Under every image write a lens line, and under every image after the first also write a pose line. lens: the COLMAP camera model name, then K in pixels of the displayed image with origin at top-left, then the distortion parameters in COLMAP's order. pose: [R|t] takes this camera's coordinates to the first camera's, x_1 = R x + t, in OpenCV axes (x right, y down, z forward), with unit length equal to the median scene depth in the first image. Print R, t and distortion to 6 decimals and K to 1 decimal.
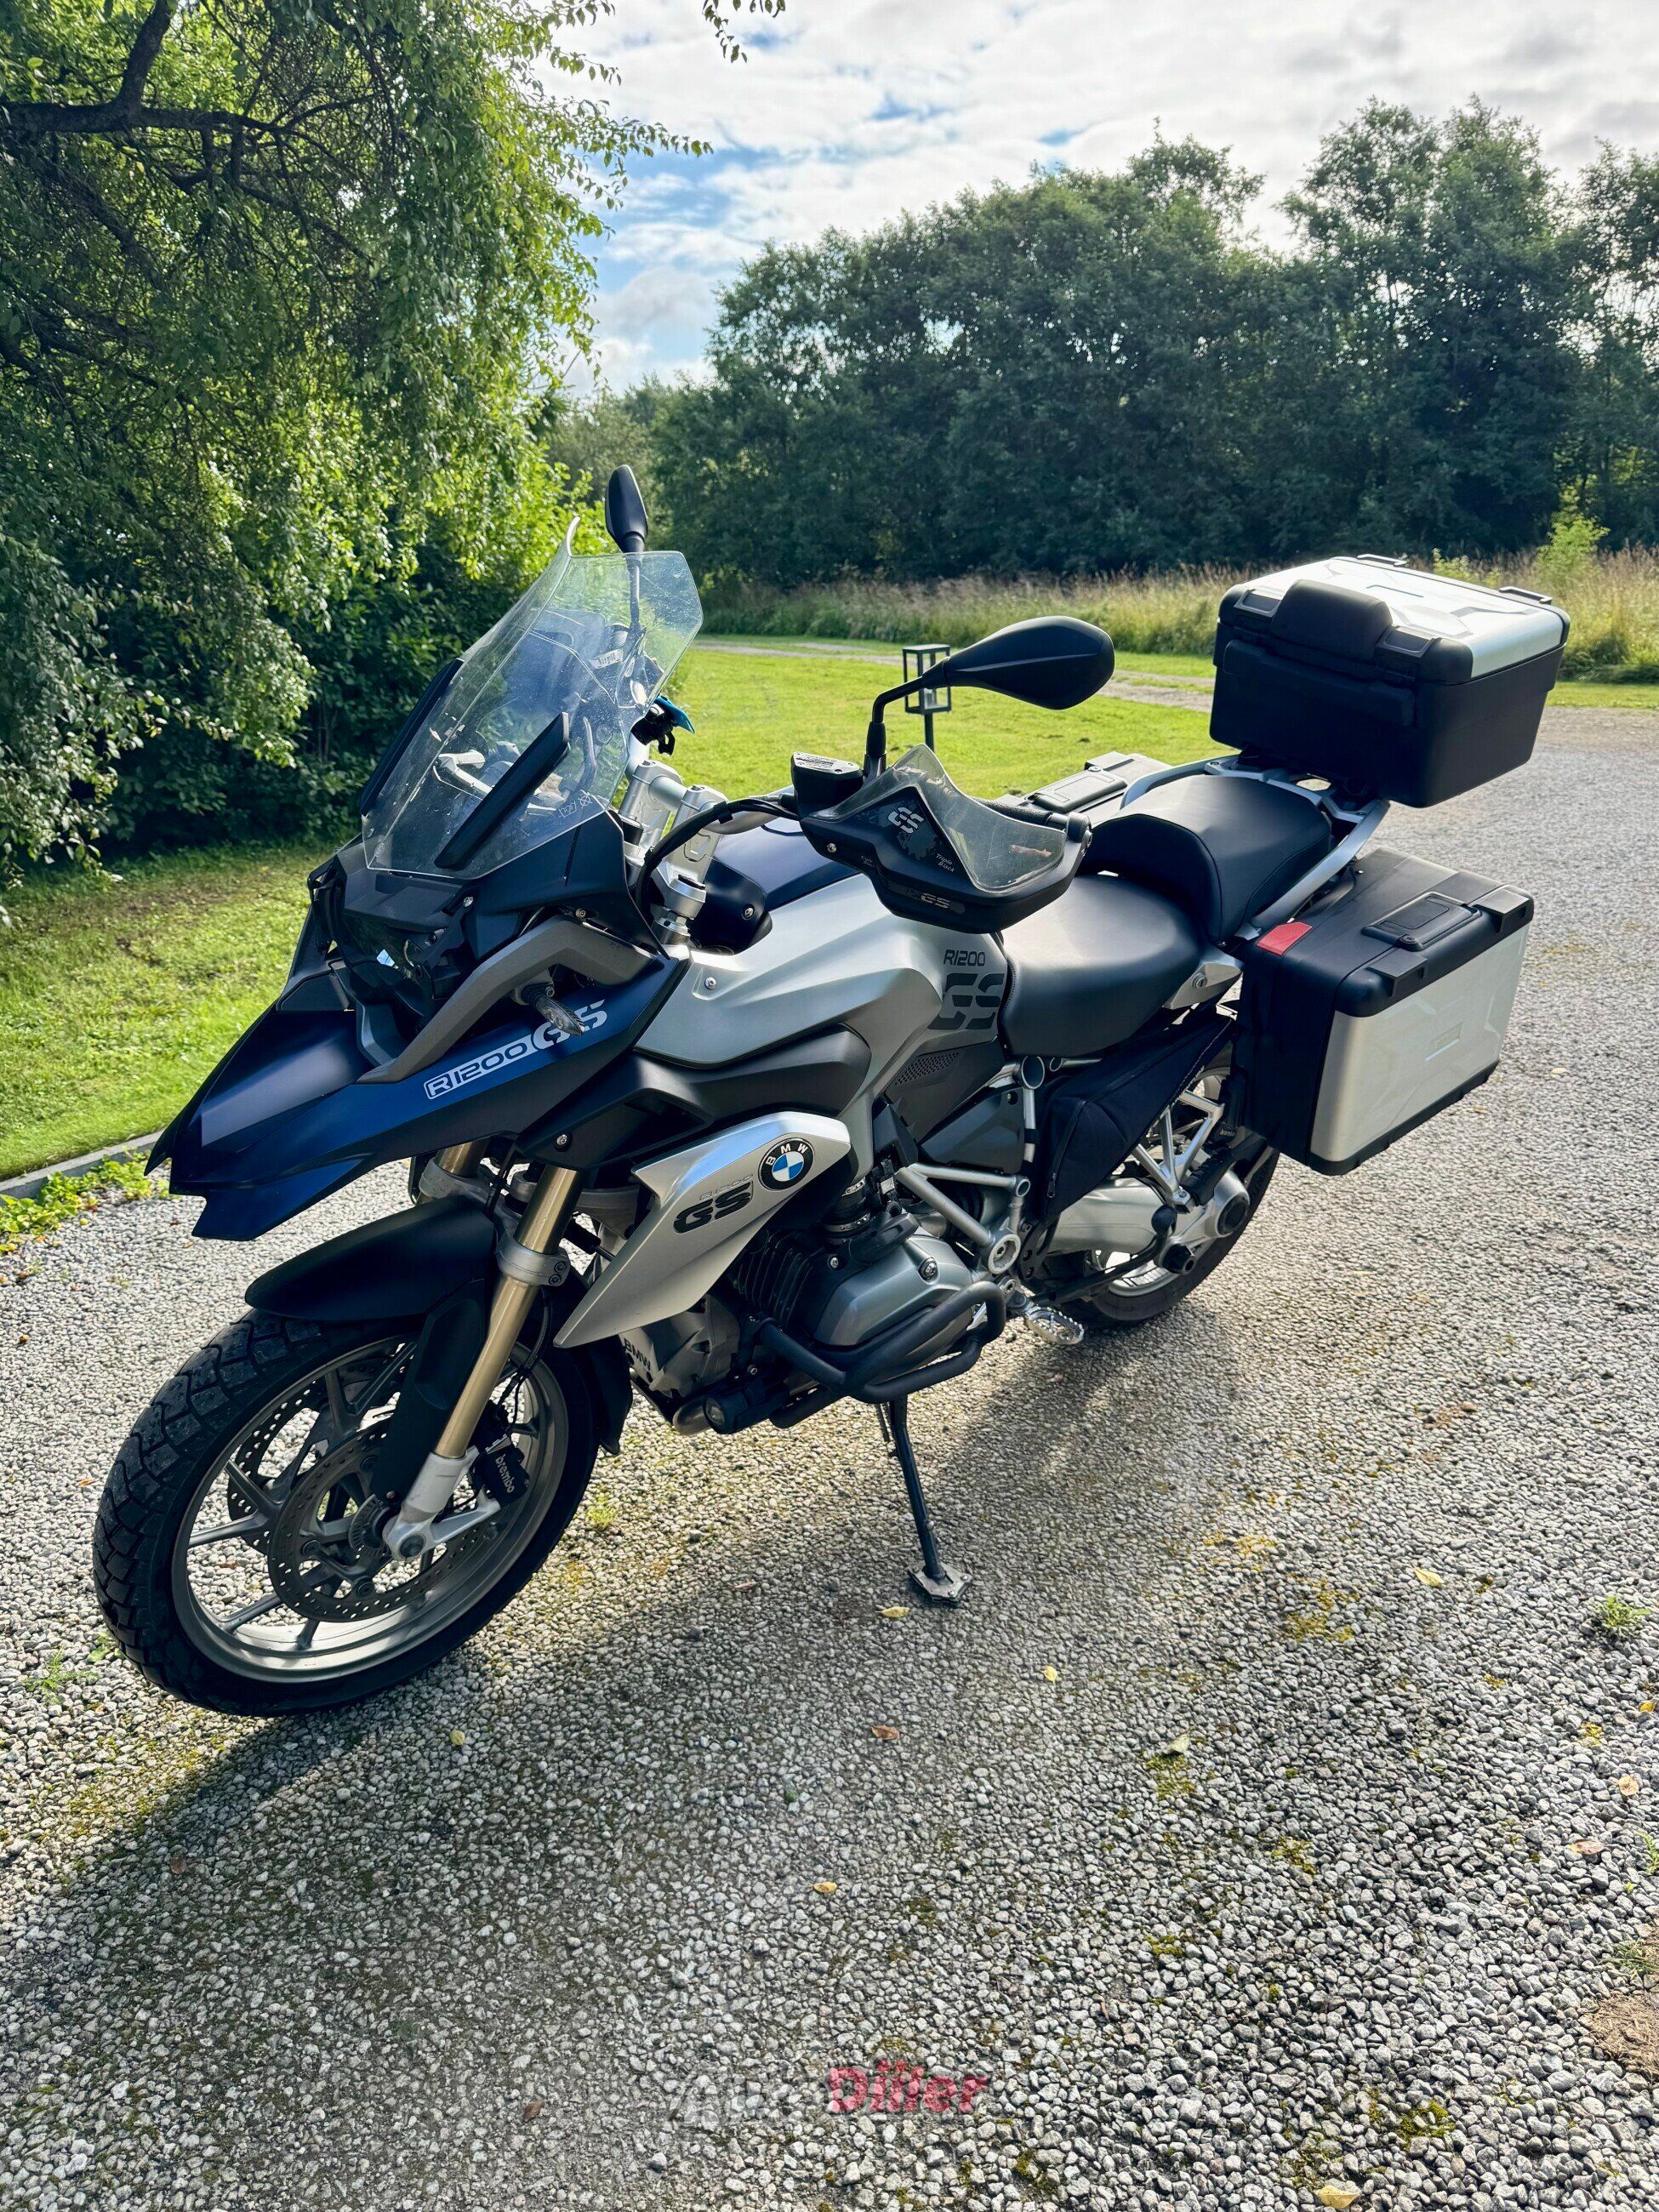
lens RADIAL K [[1567.8, 0, 832.2], [0, 1567.8, 1114.0], [0, 0, 1]] dist [0.019237, -0.026664]
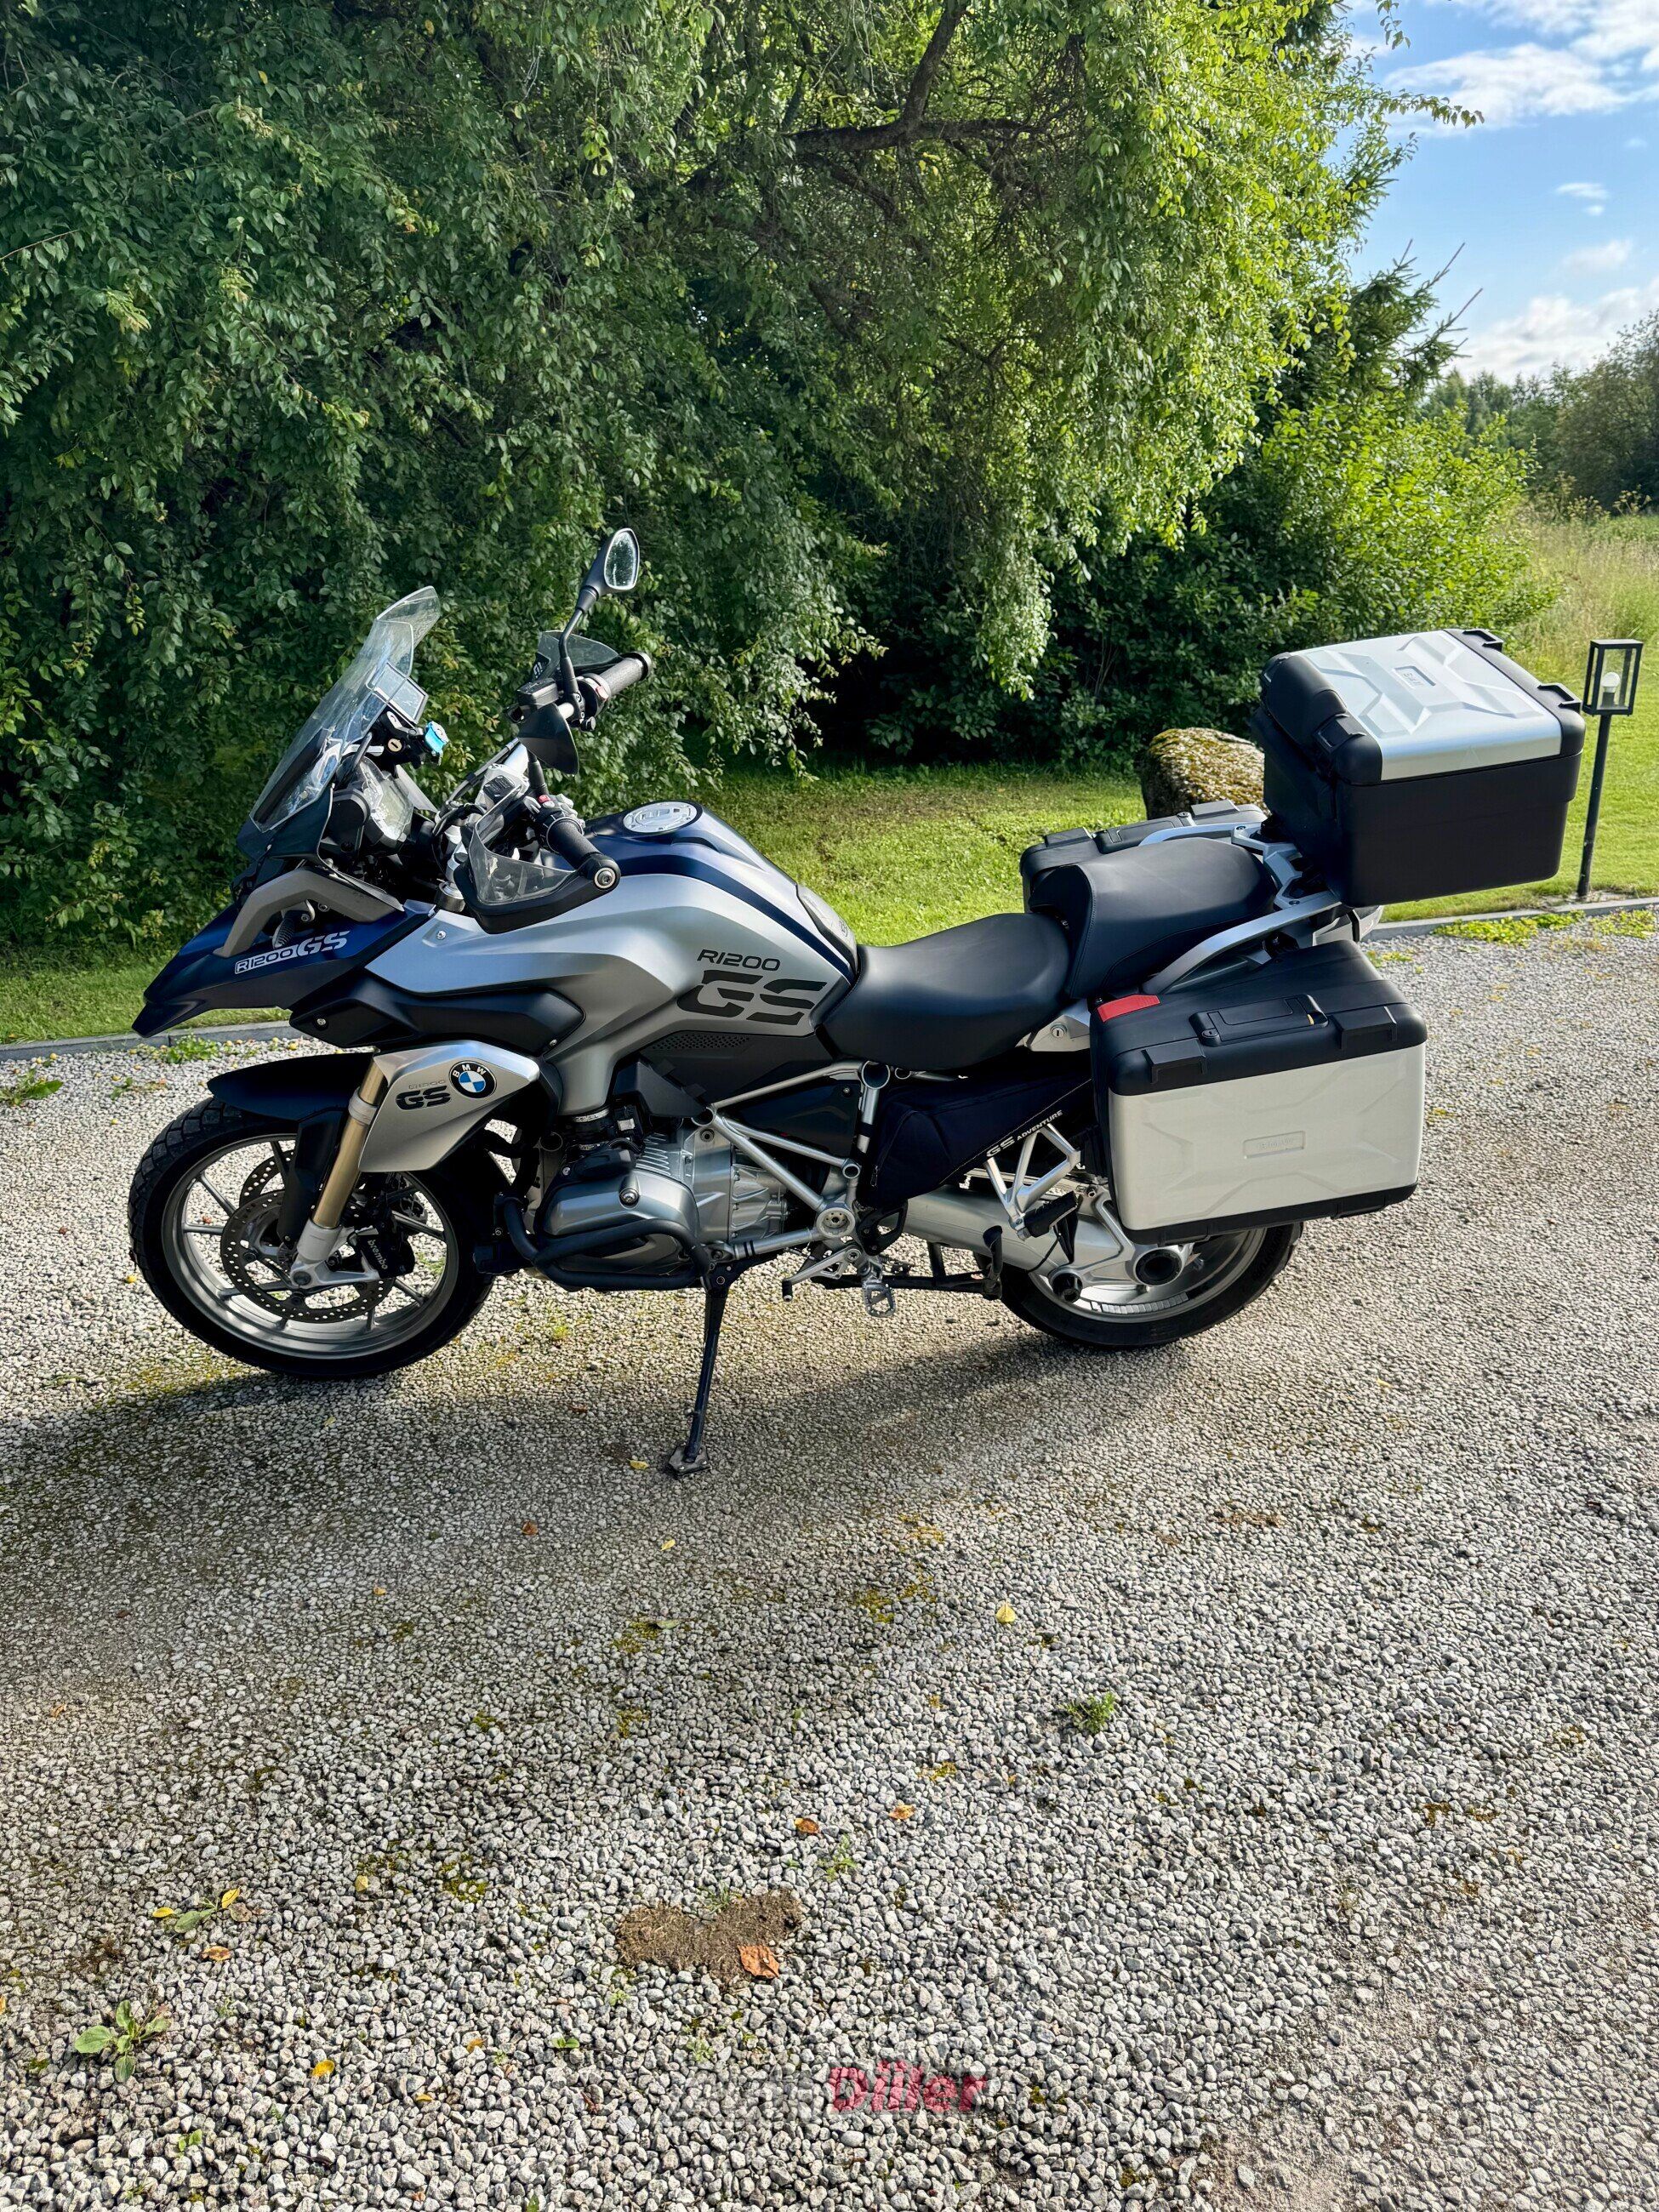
lens RADIAL K [[1567.8, 0, 808.6], [0, 1567.8, 1098.1], [0, 0, 1]] dist [0.019237, -0.026664]
pose [[0.807064, 0.242456, -0.538389, 0.739215], [-0.220013, 0.969627, 0.106851, -0.126911], [0.547943, 0.032217, 0.835895, 0.032207]]
